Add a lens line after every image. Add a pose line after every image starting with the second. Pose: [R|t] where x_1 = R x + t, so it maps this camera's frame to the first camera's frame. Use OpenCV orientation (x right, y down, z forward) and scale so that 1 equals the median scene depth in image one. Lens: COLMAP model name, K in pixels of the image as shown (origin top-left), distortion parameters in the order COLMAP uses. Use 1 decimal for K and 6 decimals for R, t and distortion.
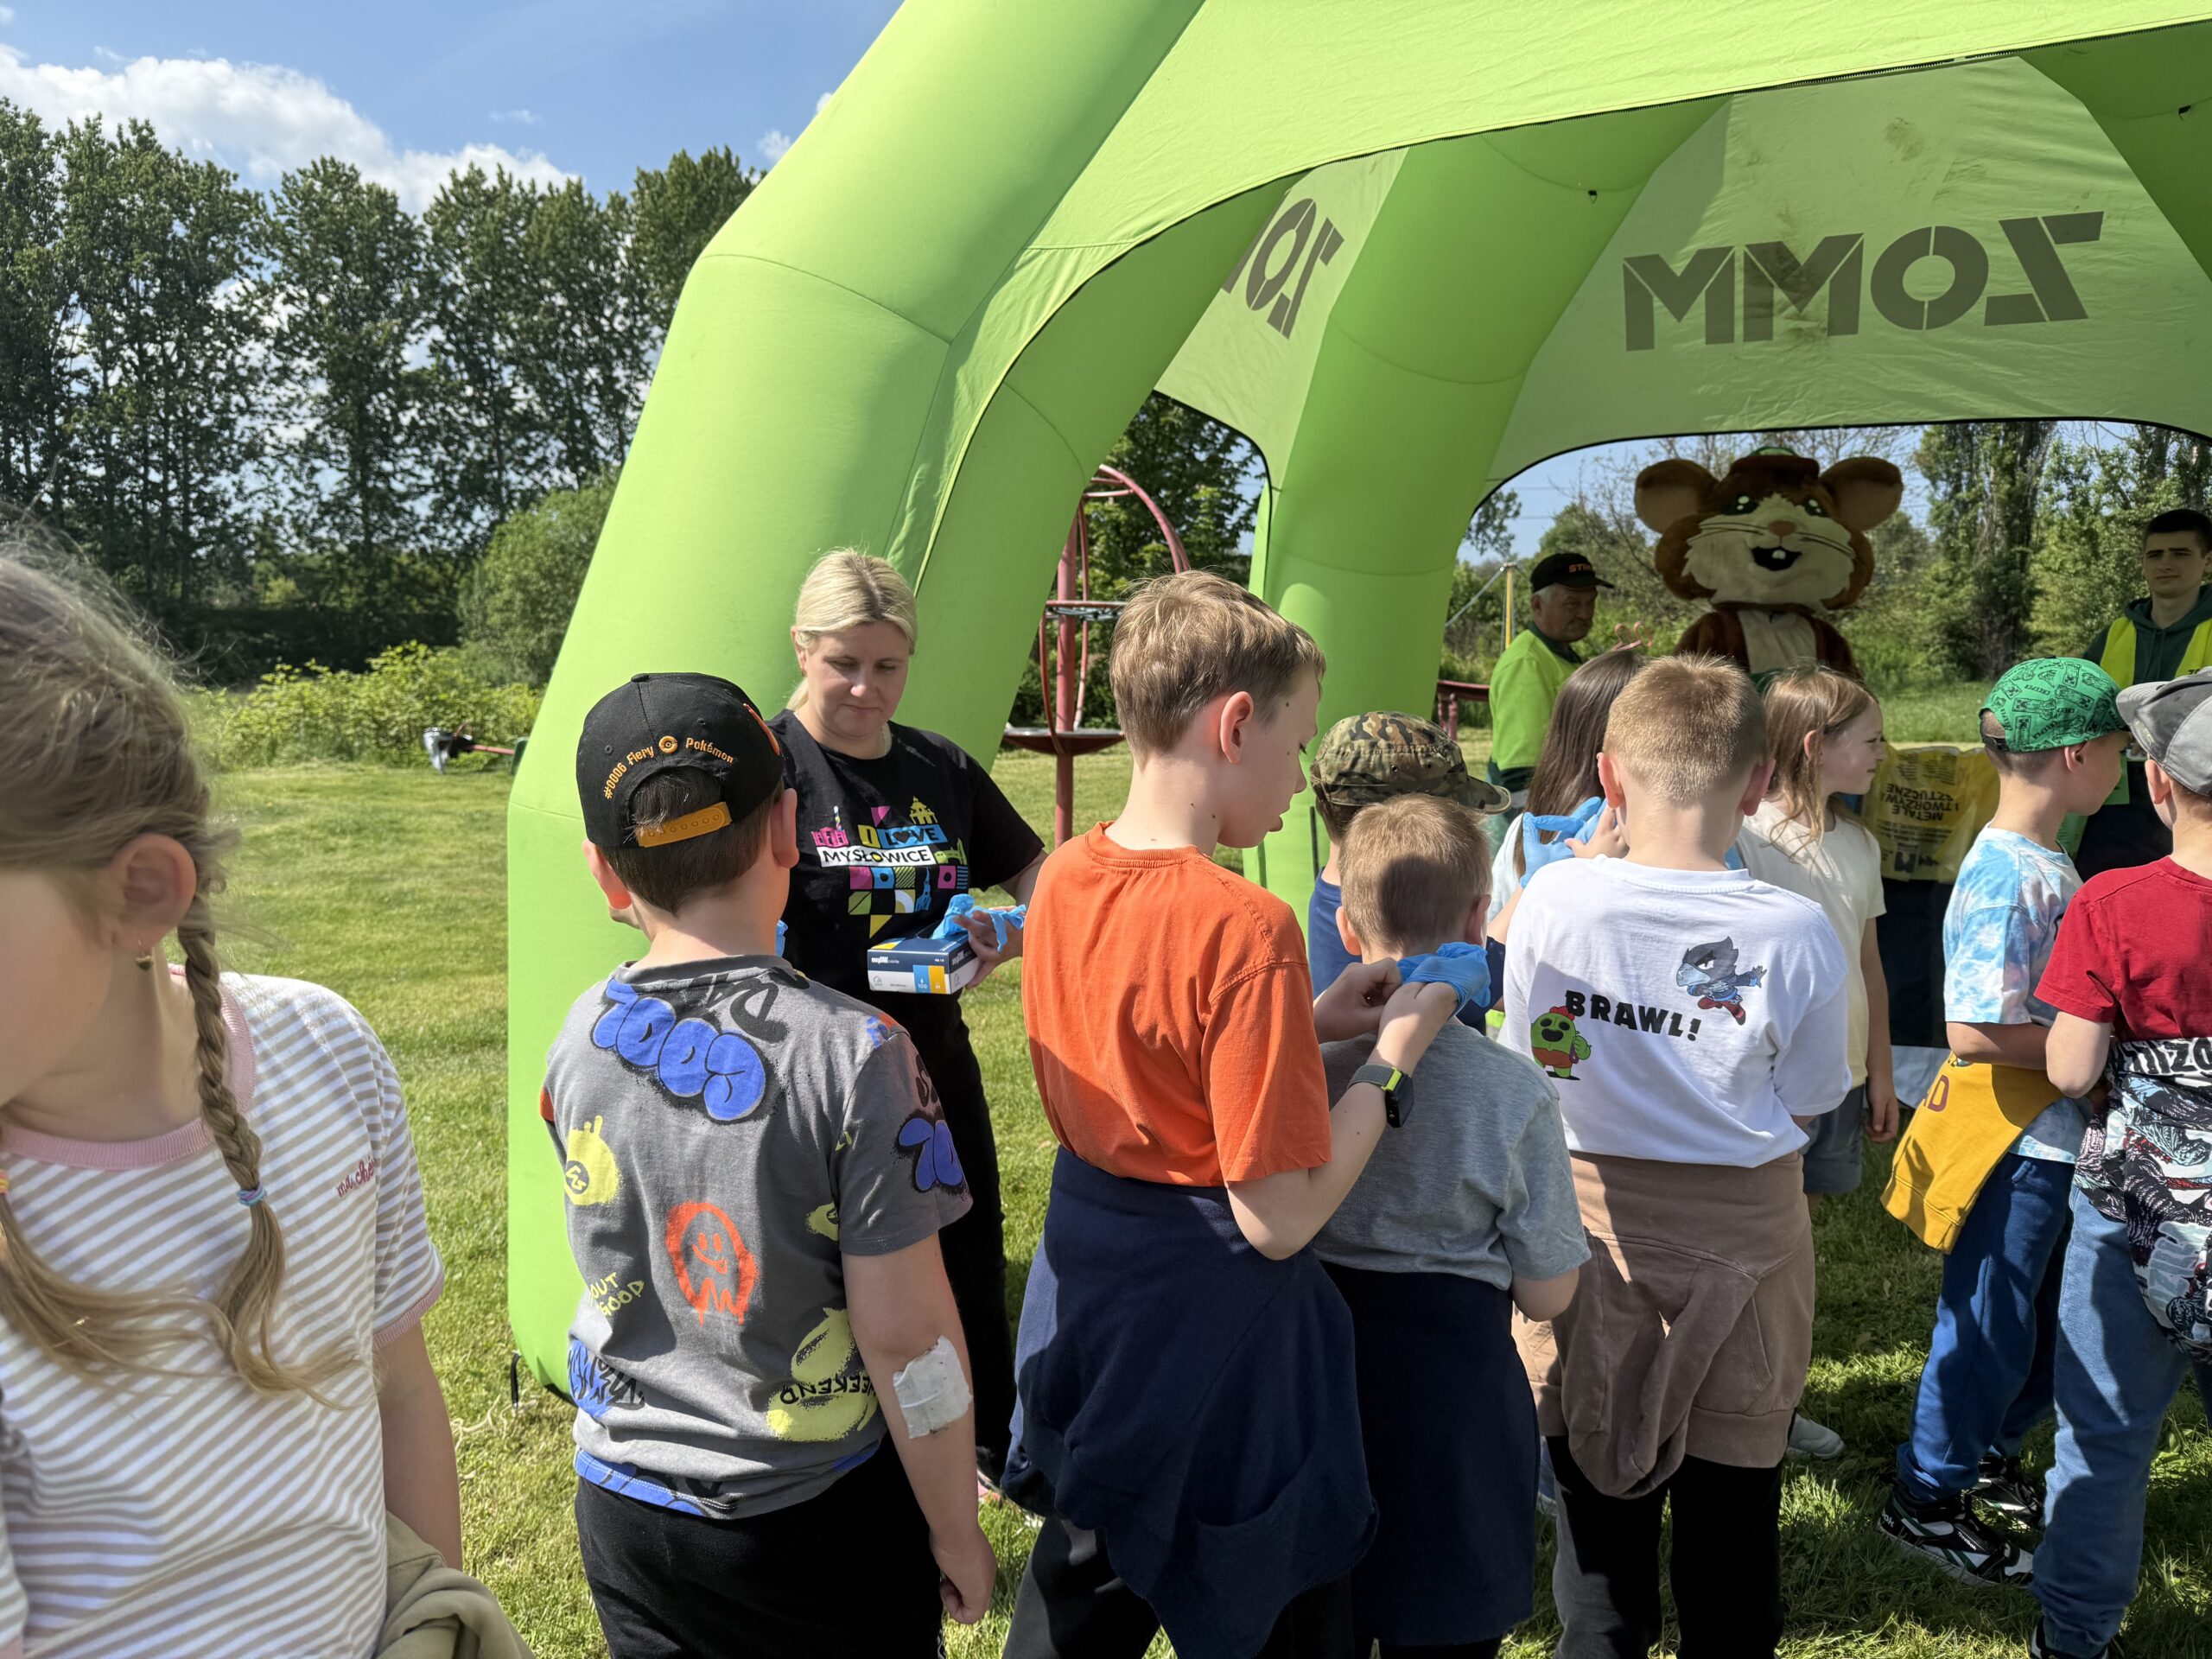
lens RADIAL K [[1529.1, 0, 1074.3], [0, 1529.1, 823.0], [0, 0, 1]] dist [0.006095, -0.017965]
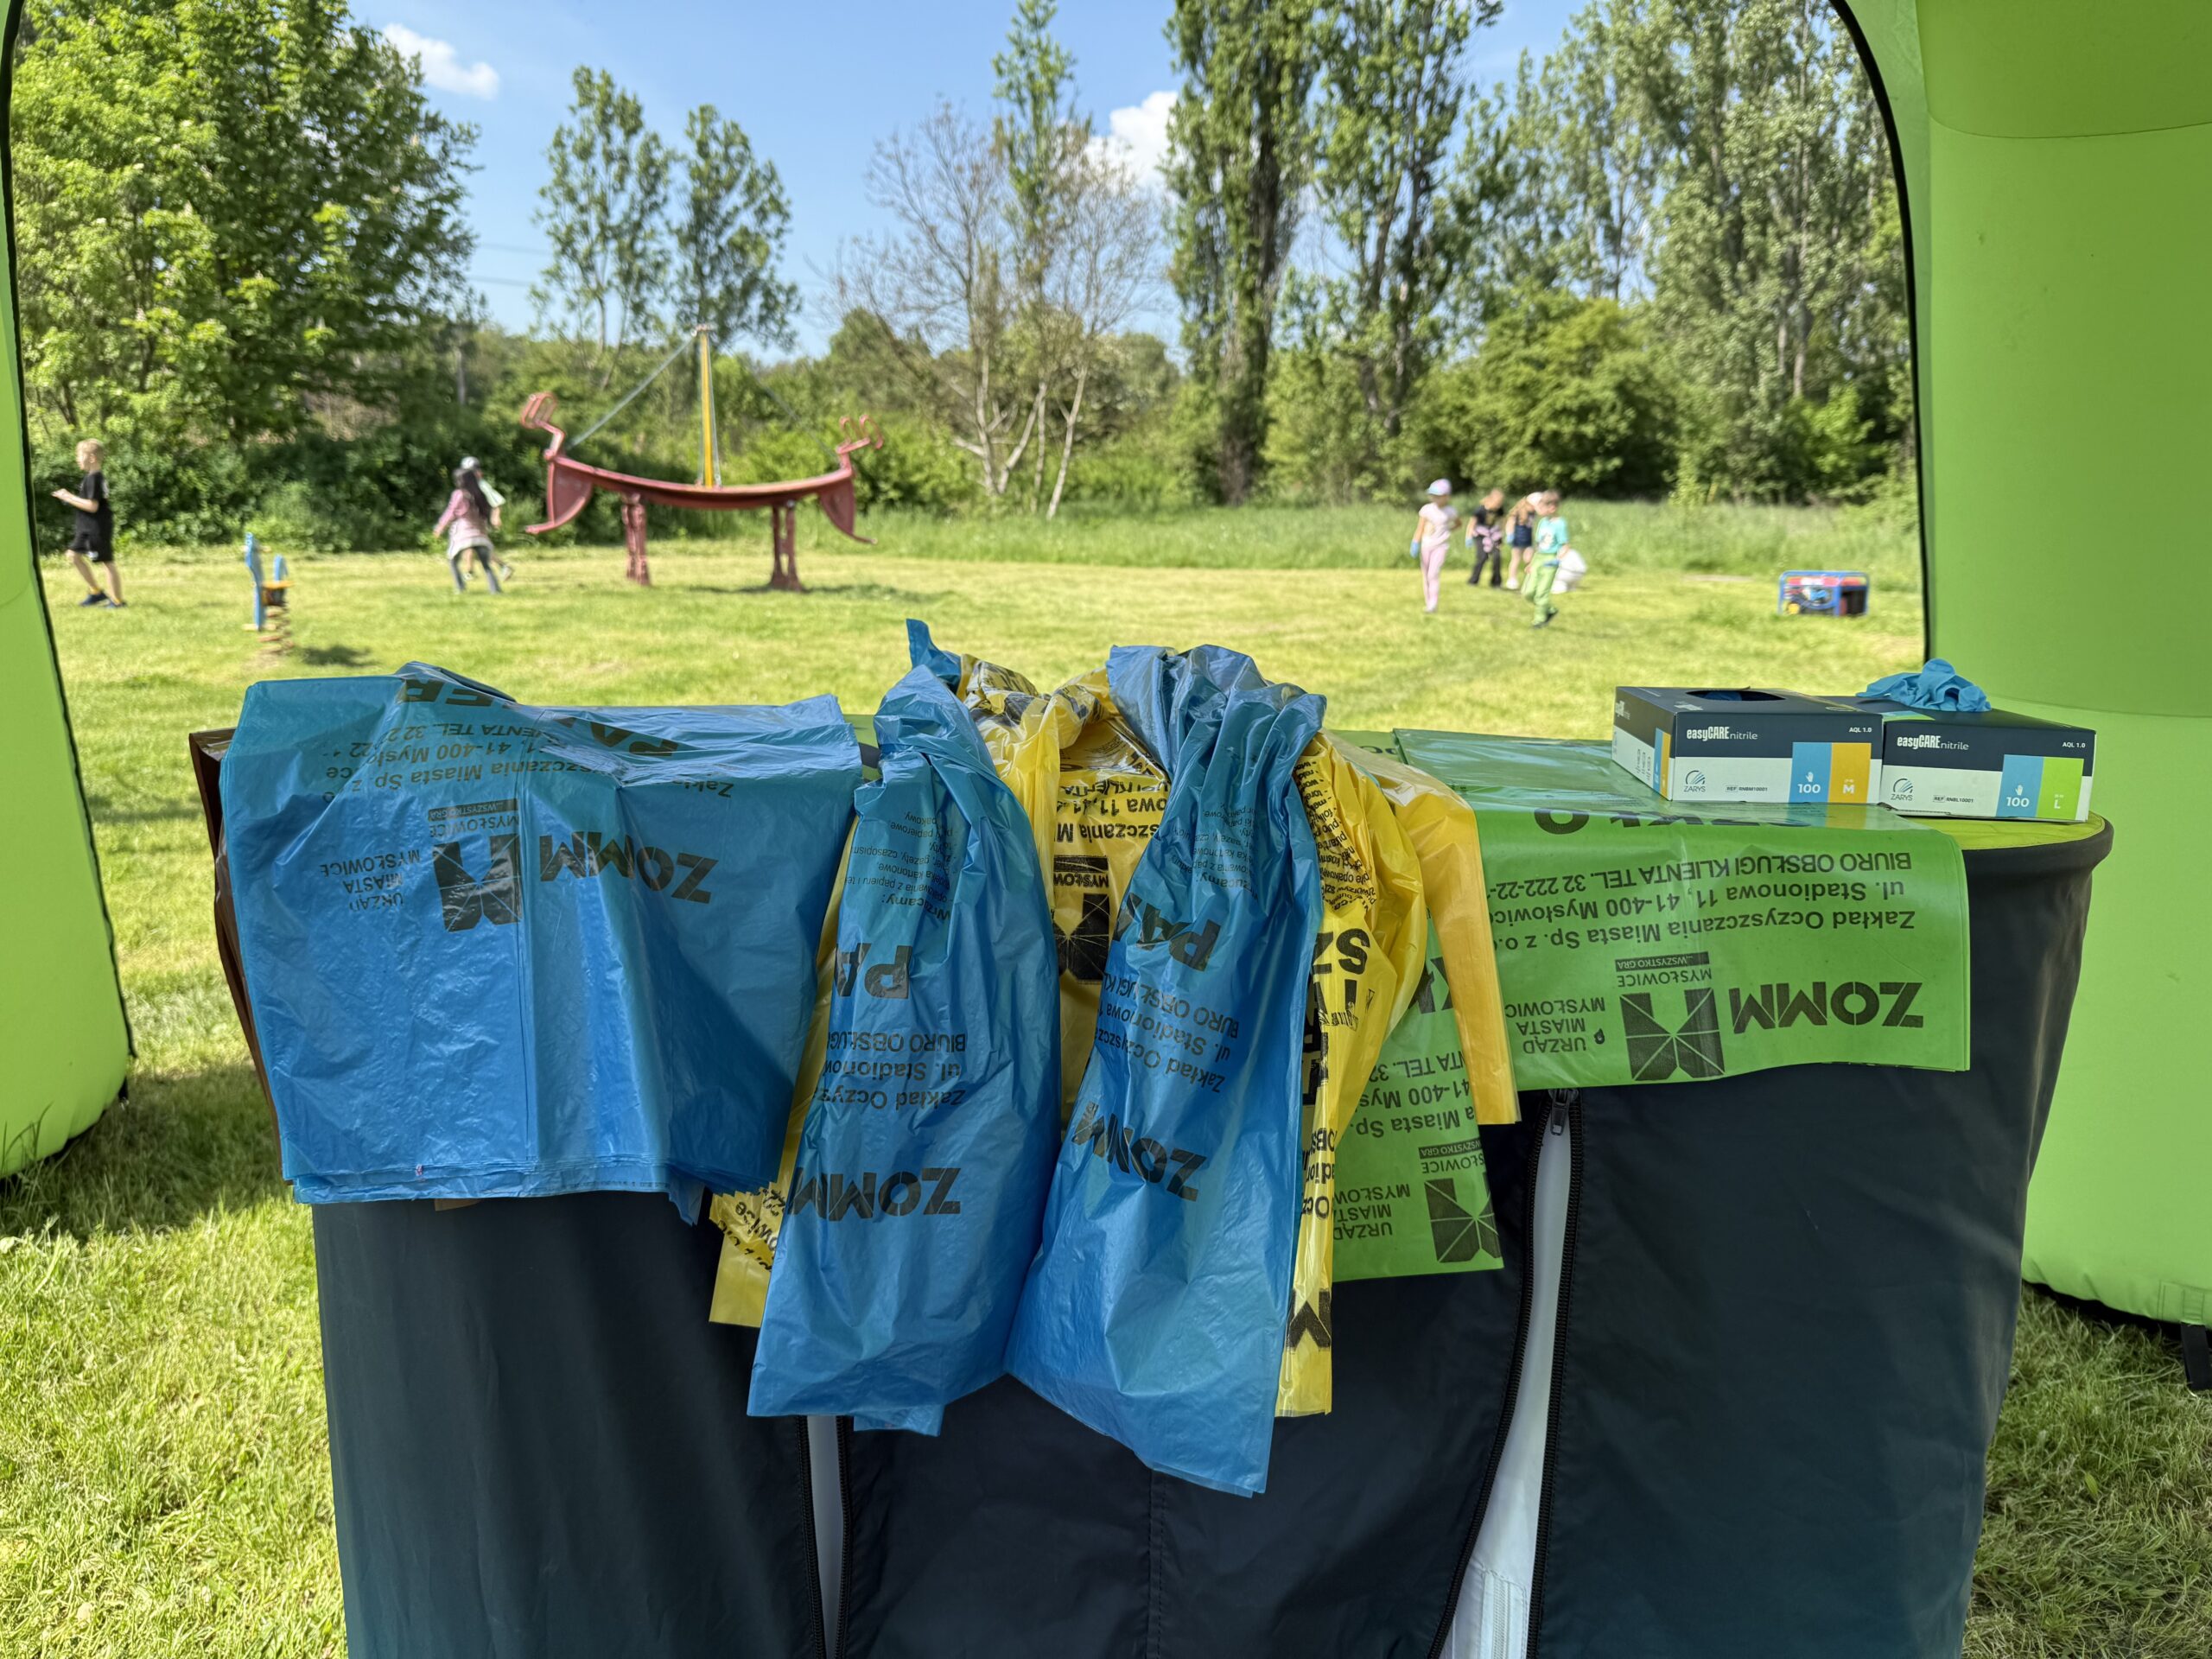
lens RADIAL K [[1529.1, 0, 1095.2], [0, 1529.1, 825.3], [0, 0, 1]] dist [0.006095, -0.017965]
pose [[0.899849, -0.053919, 0.432855, 0.058758], [-0.000478, 0.992208, 0.124588, -0.008277], [-0.436200, -0.112317, 0.892812, 0.095384]]
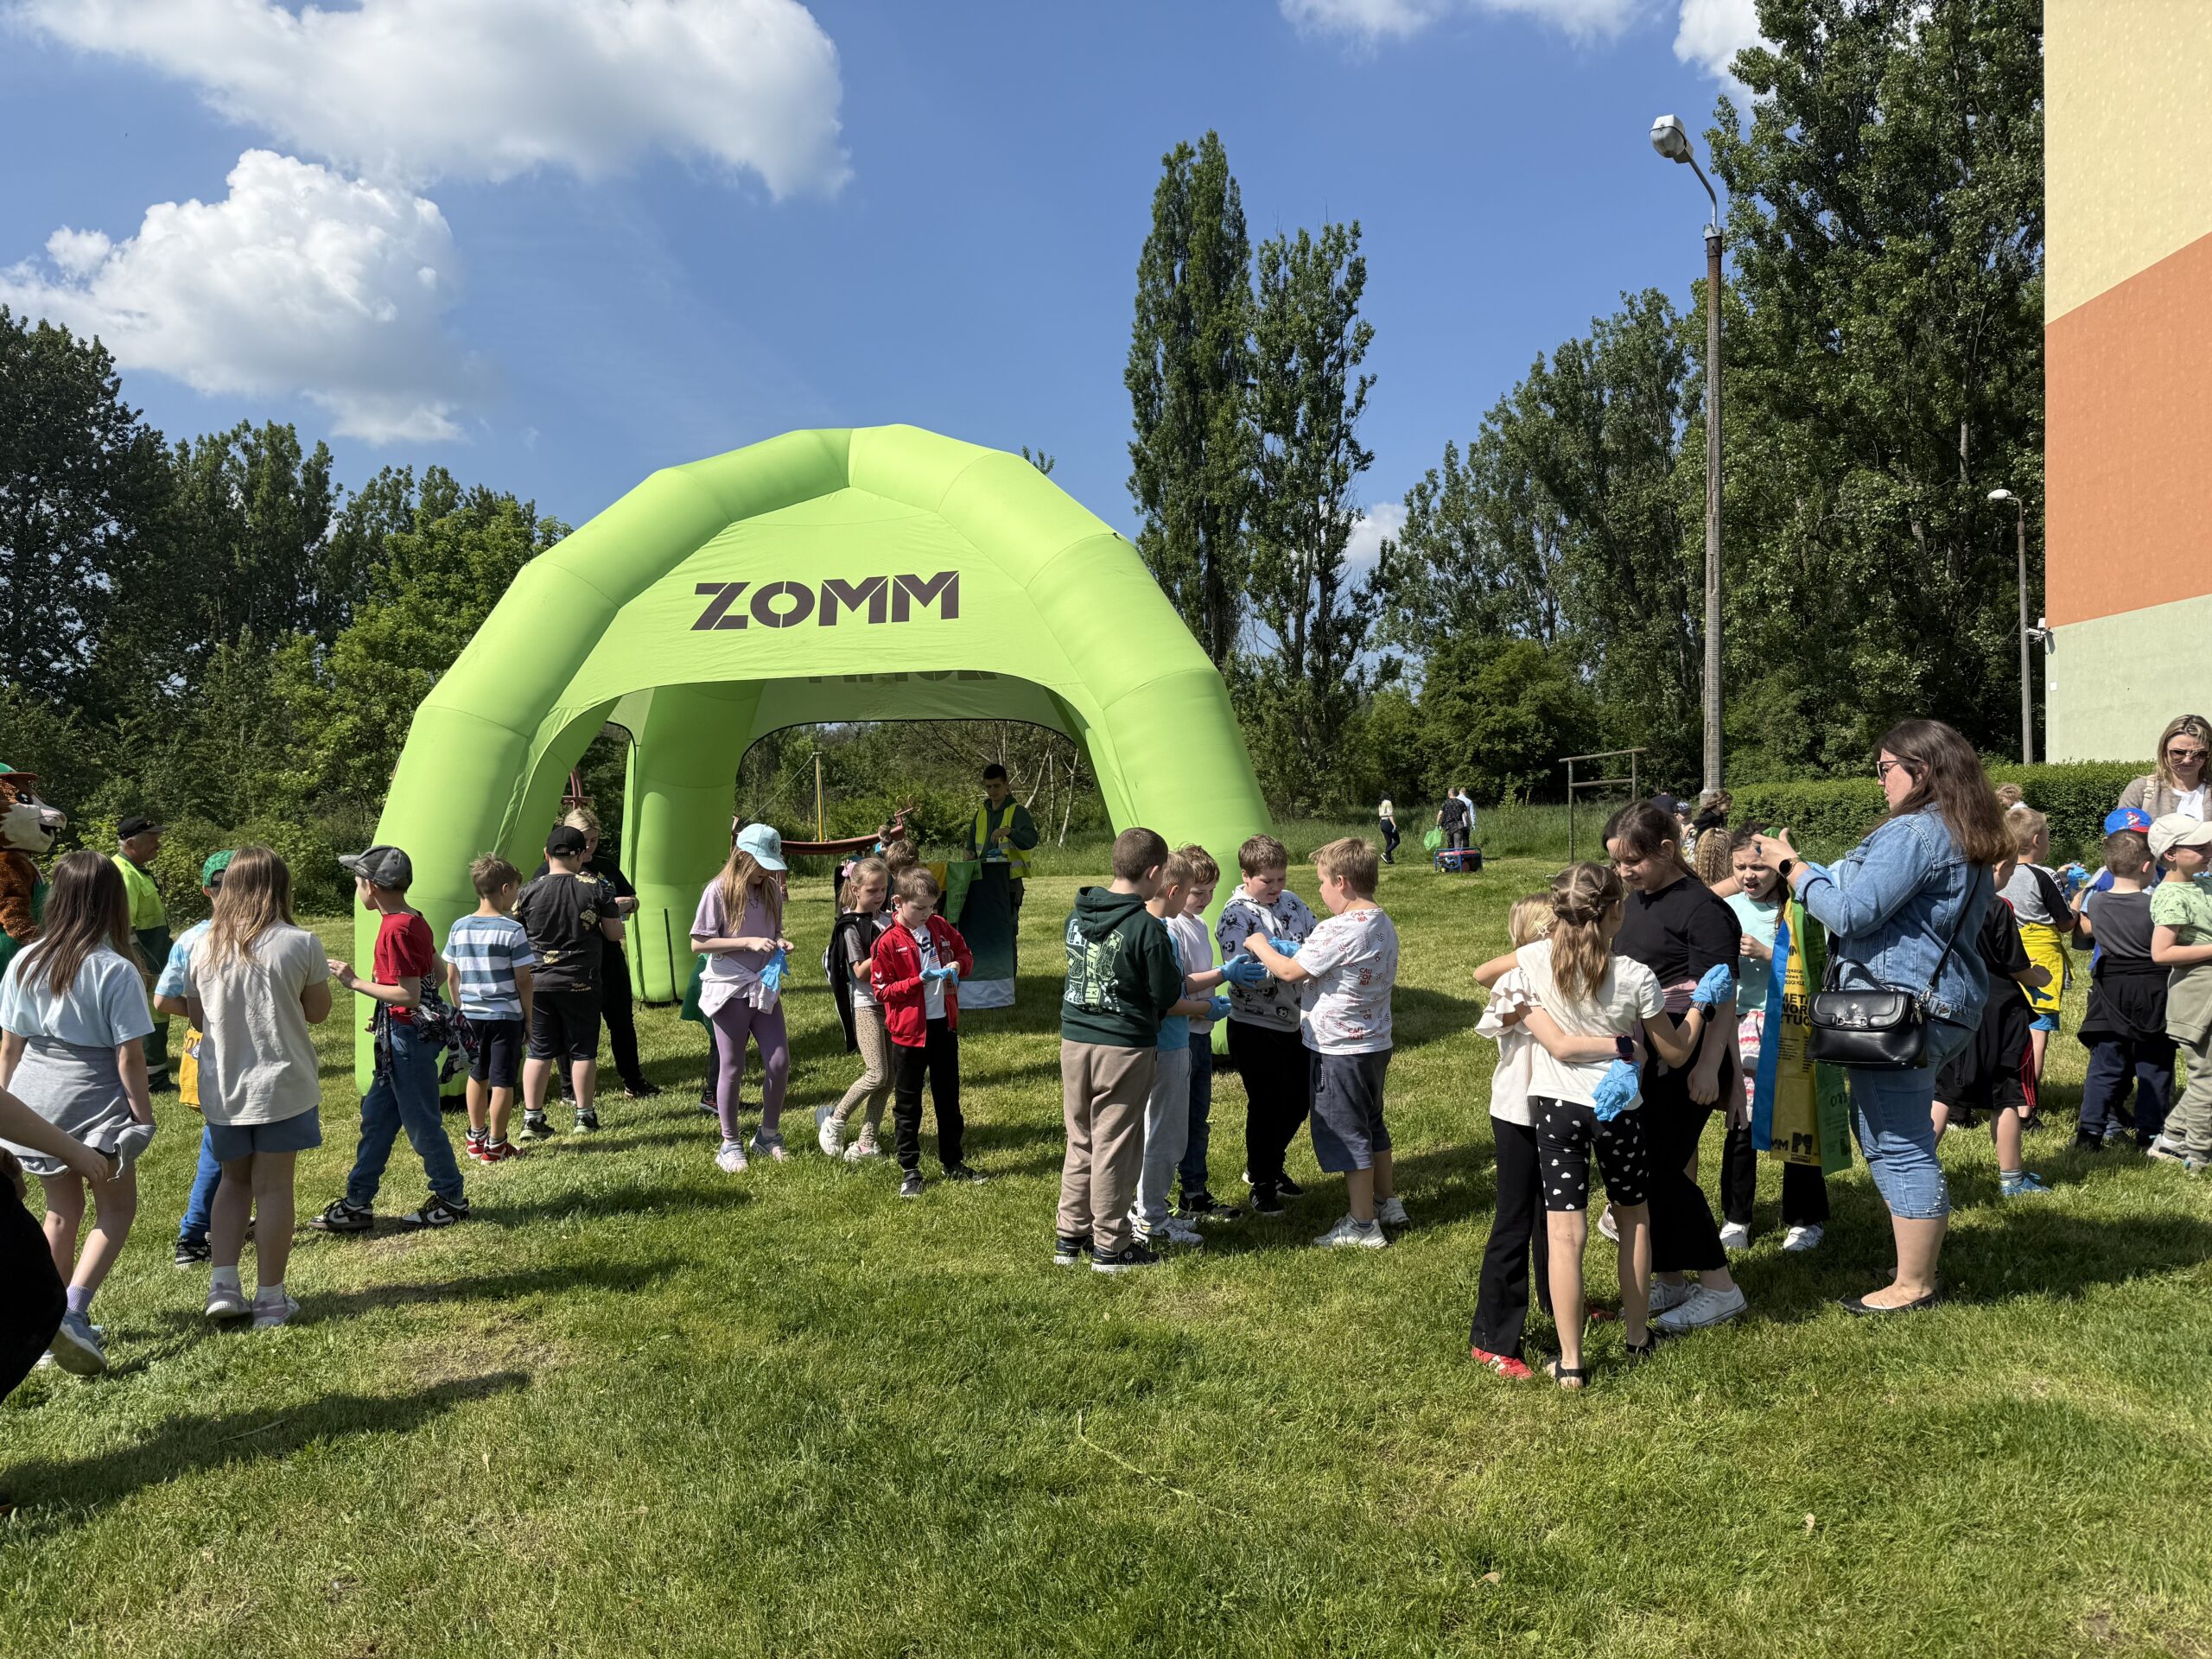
lens RADIAL K [[1529.1, 0, 1120.1], [0, 1529.1, 823.5], [0, 0, 1]] dist [0.006095, -0.017965]
pose [[0.906637, -0.022288, 0.421322, -0.006366], [0.066729, 0.993610, -0.091031, 0.011874], [-0.416601, 0.110646, 0.902331, -0.114030]]
